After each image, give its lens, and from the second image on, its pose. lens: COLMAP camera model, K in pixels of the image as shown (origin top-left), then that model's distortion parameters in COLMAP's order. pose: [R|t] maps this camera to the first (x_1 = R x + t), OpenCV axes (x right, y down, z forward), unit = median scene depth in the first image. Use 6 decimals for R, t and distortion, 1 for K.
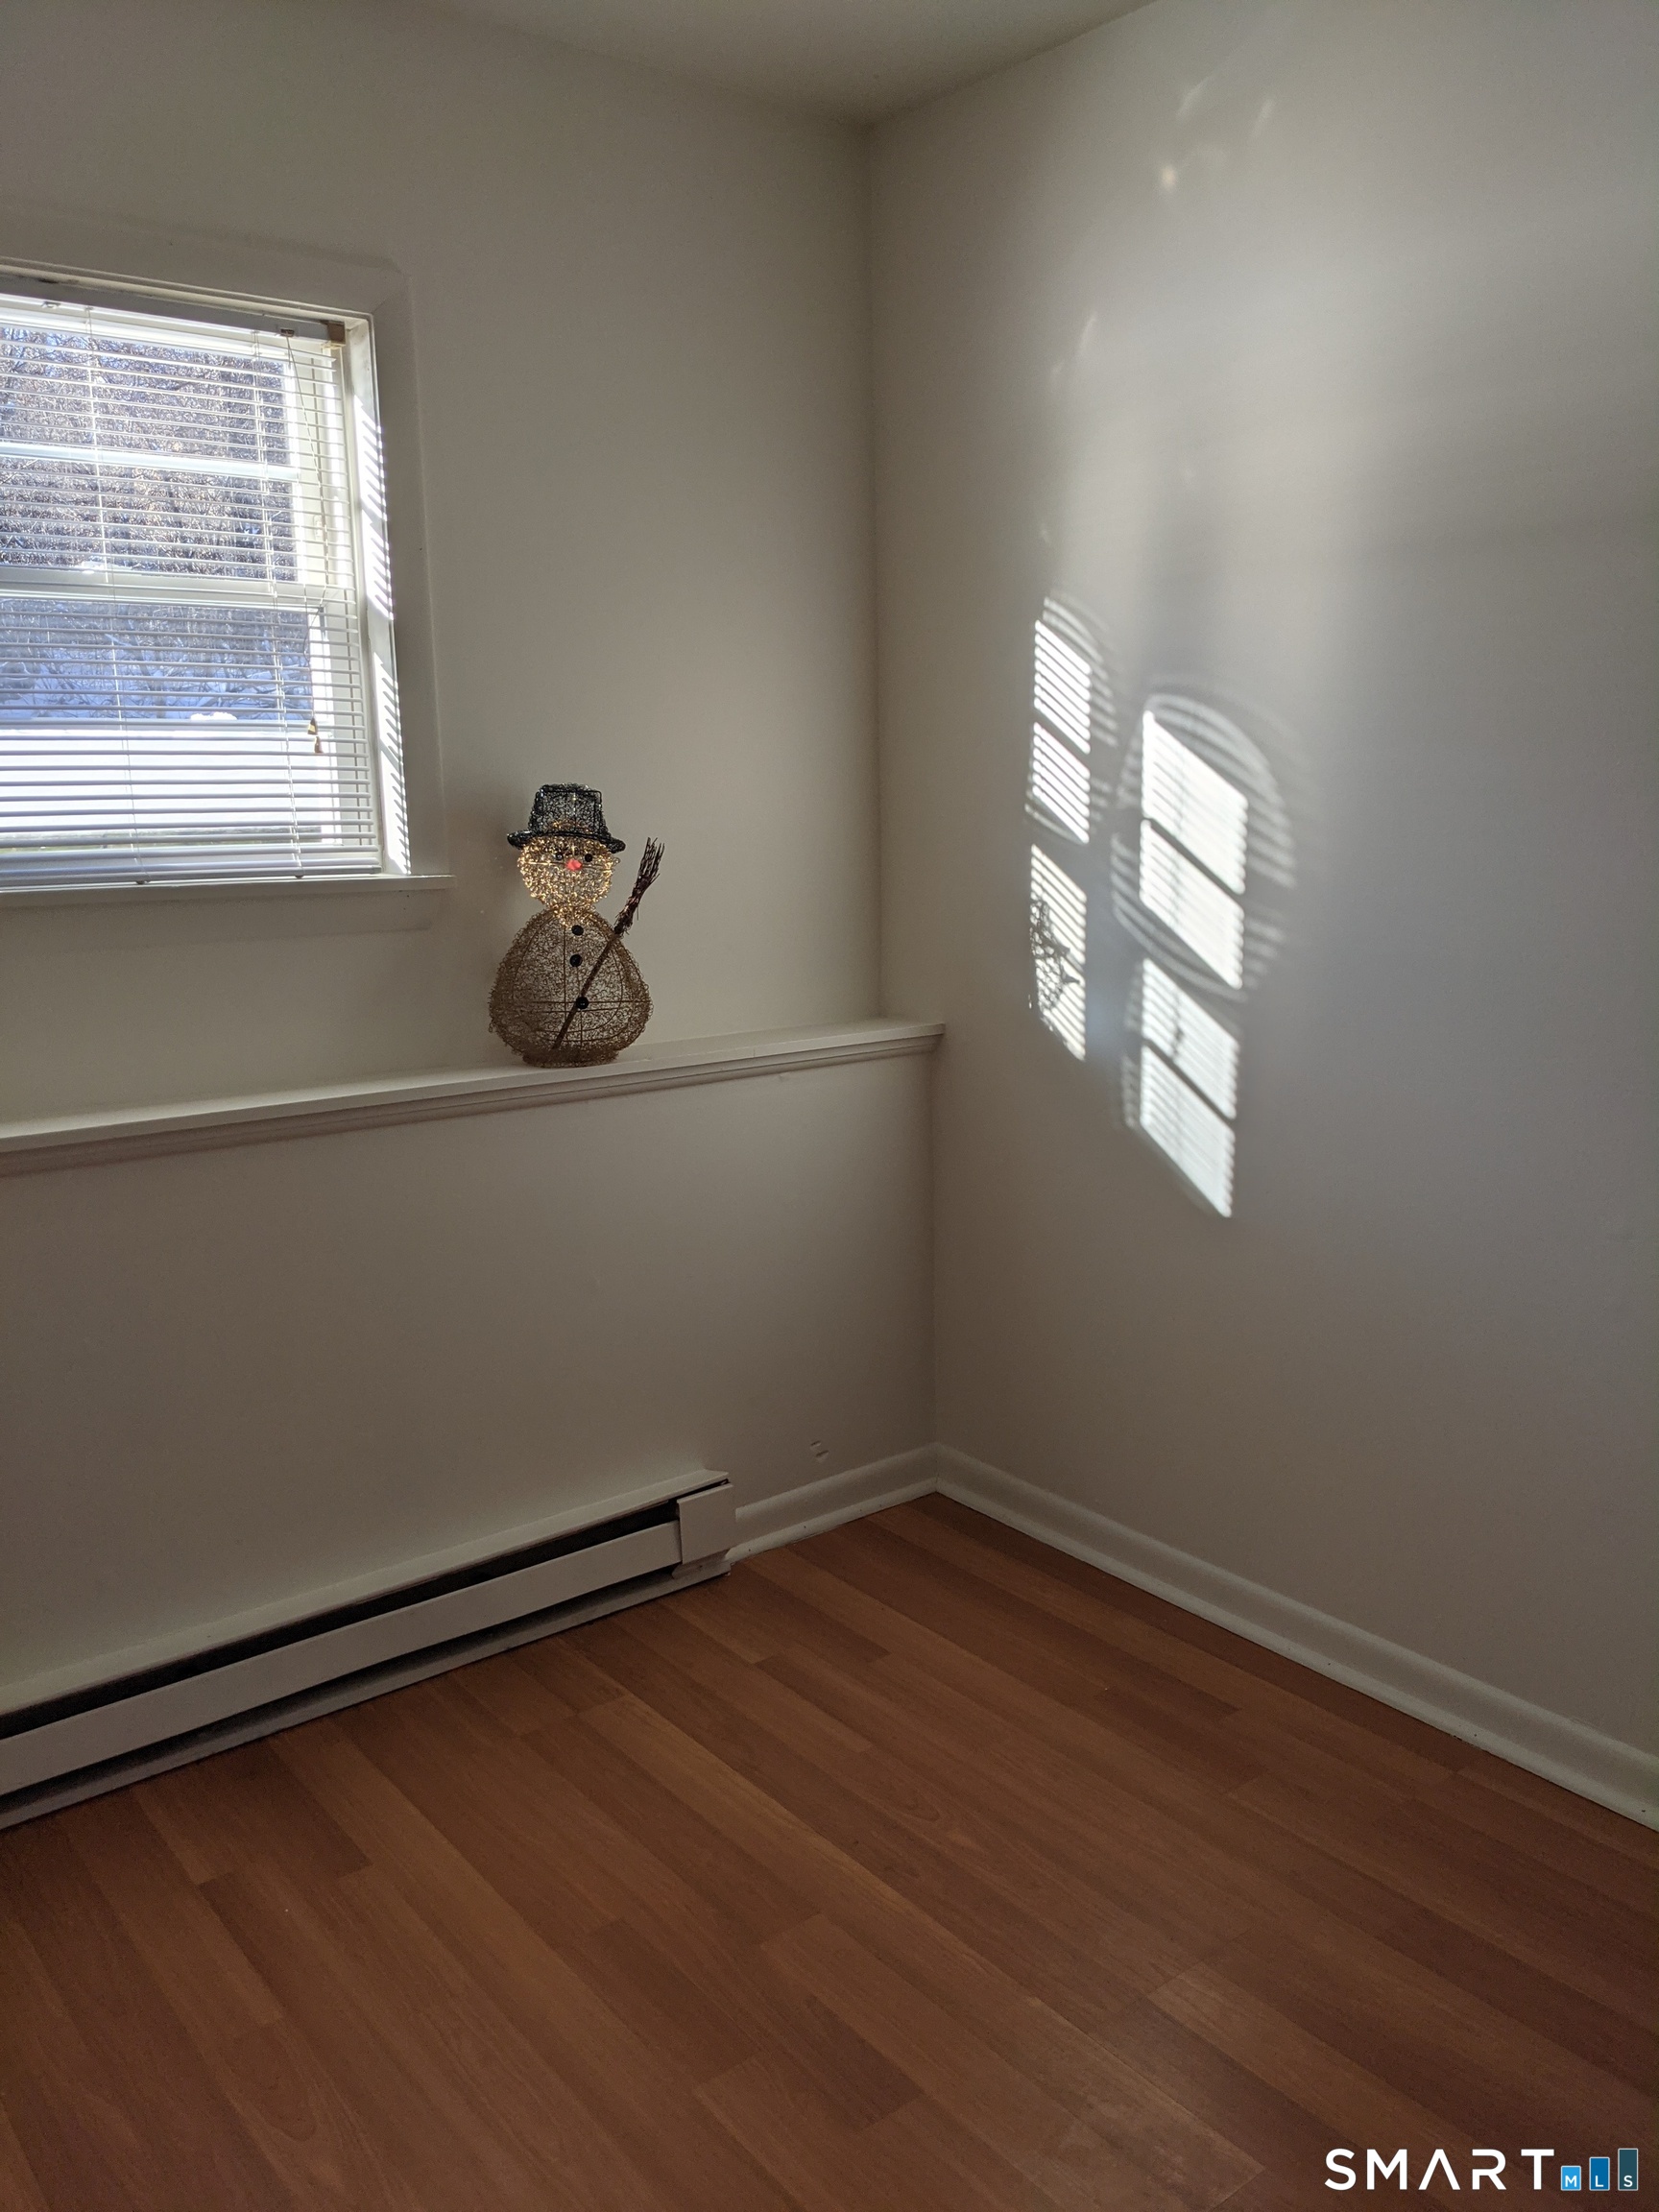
lens RADIAL K [[1772.9, 0, 825.6], [0, 1772.9, 1094.3], [0, 0, 1]] dist [-0.004809, -0.002136]
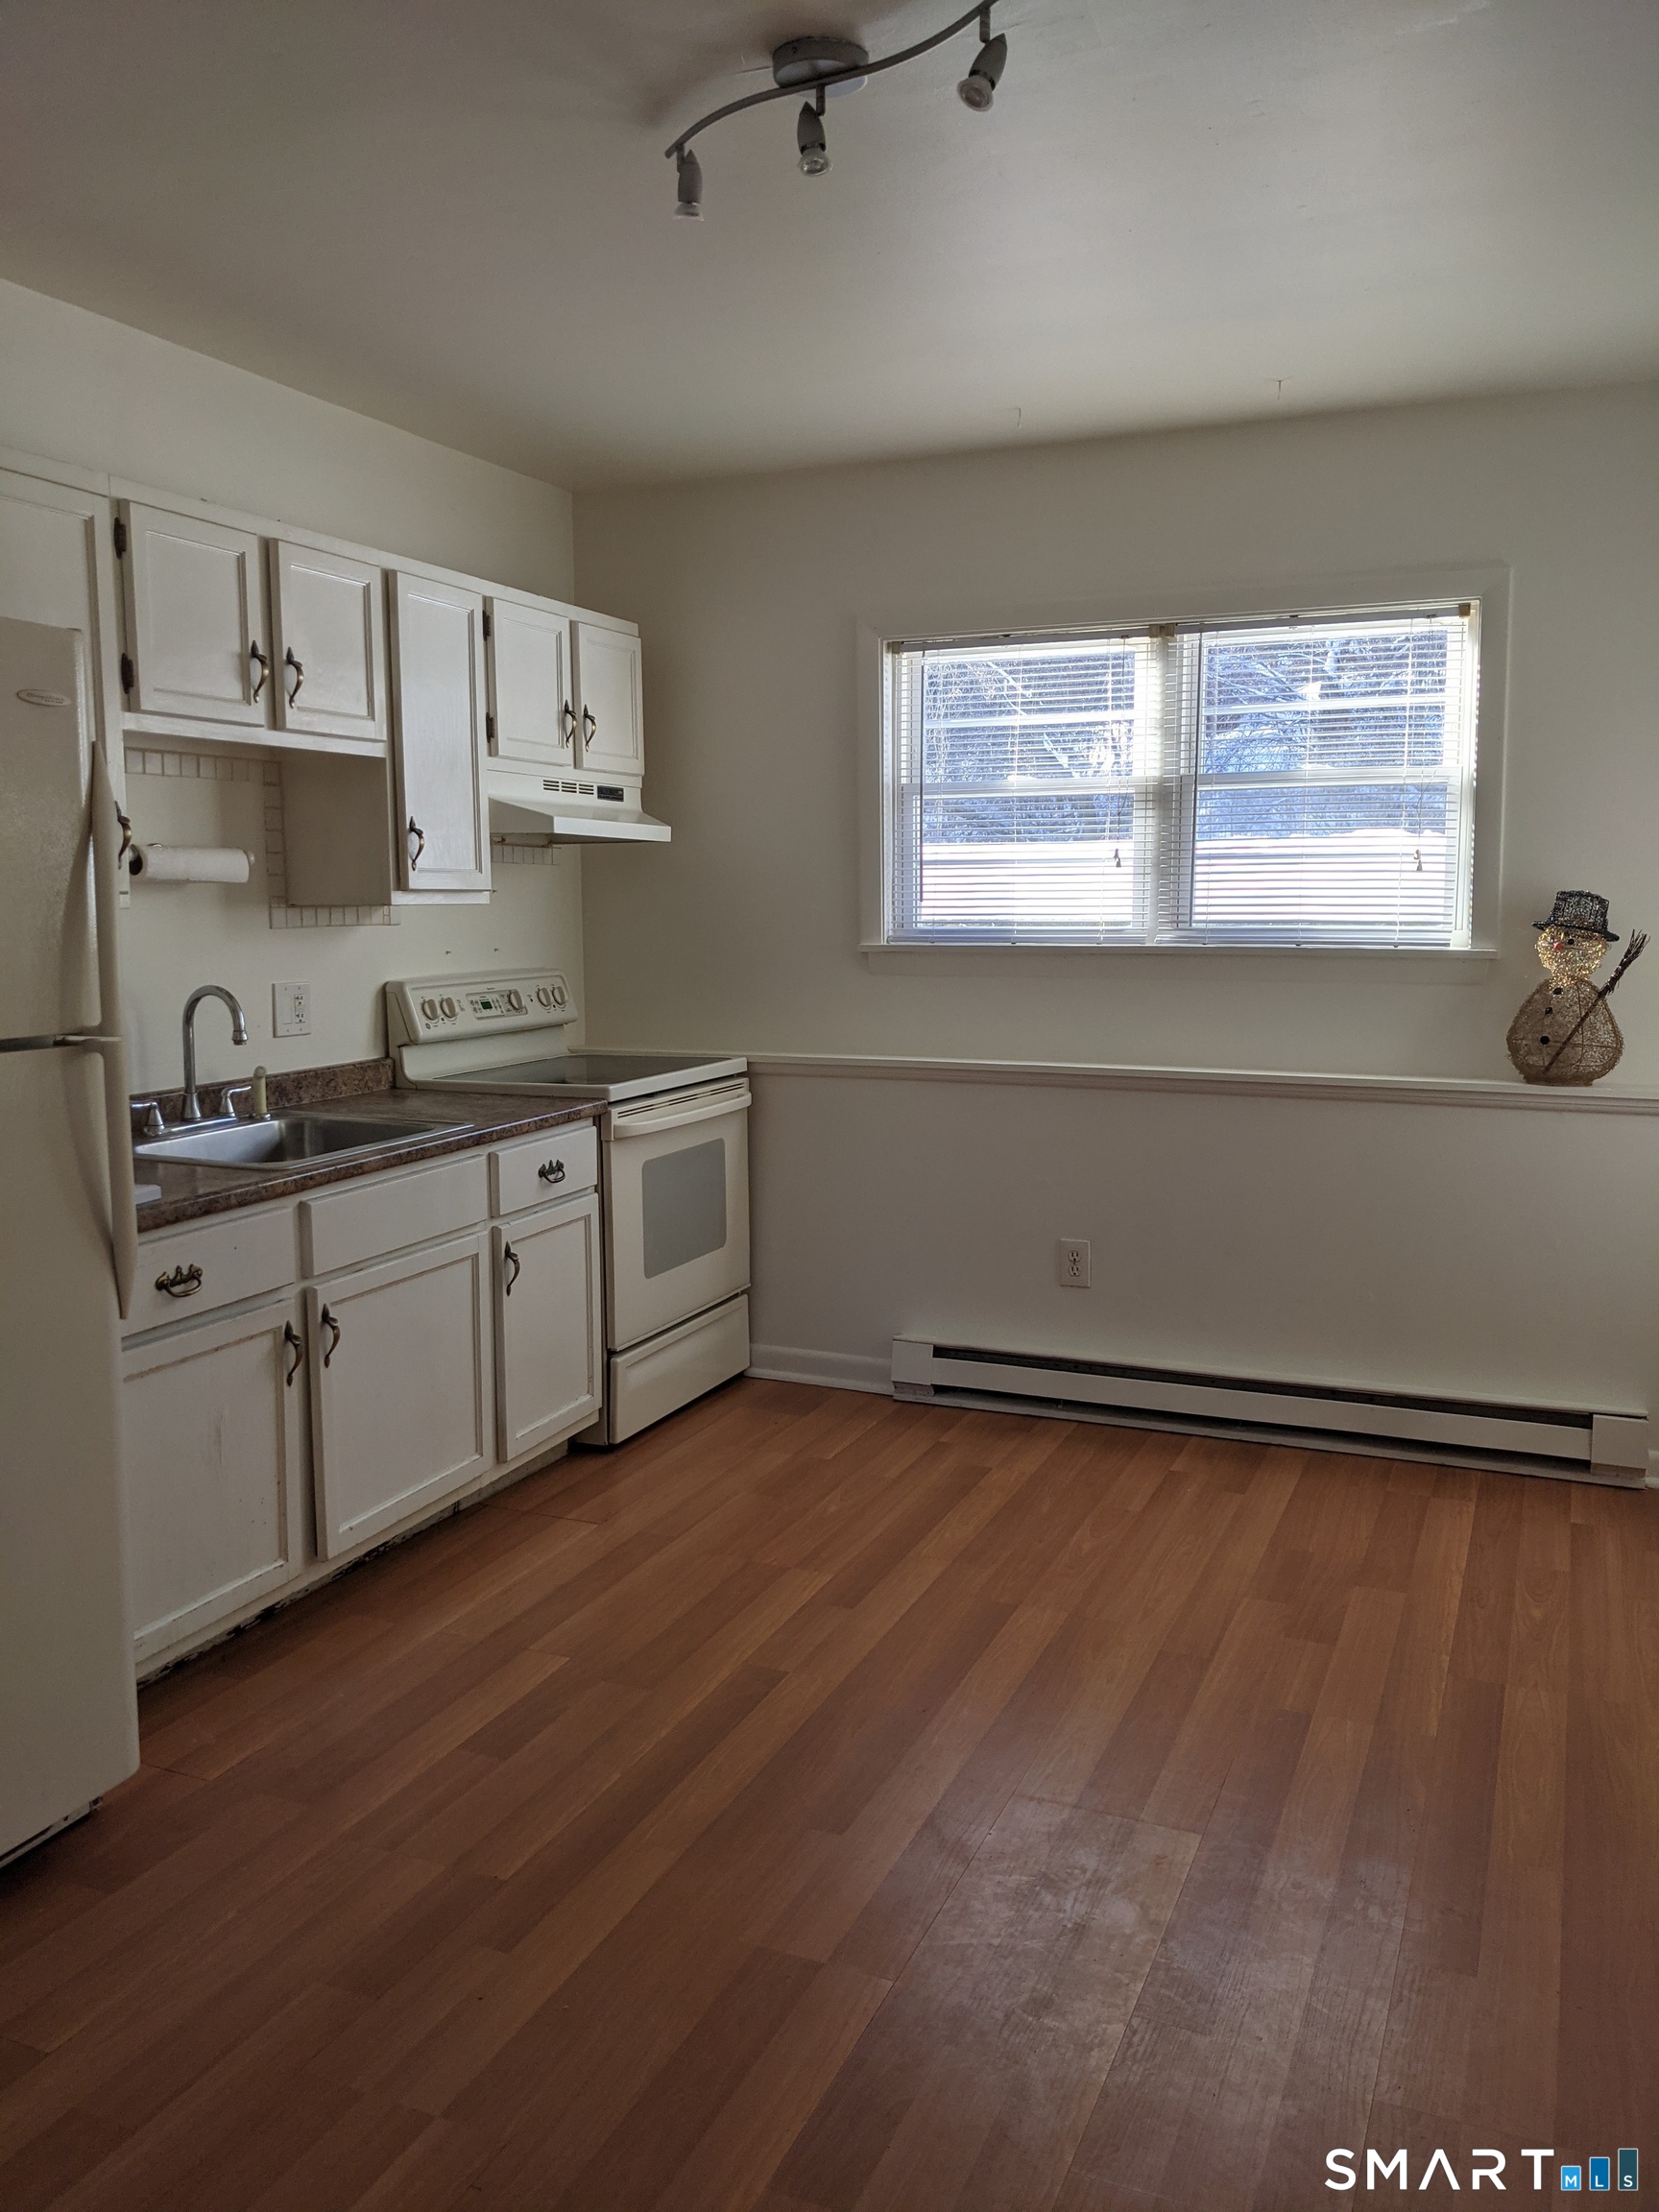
lens RADIAL K [[1772.9, 0, 830.0], [0, 1772.9, 1104.2], [0, 0, 1]] dist [-0.004809, -0.002136]
pose [[0.478897, 0.119651, -0.869679, 0.881587], [-0.169595, 0.984615, 0.042075, 0.040636], [0.861334, 0.127343, 0.491821, -0.232184]]
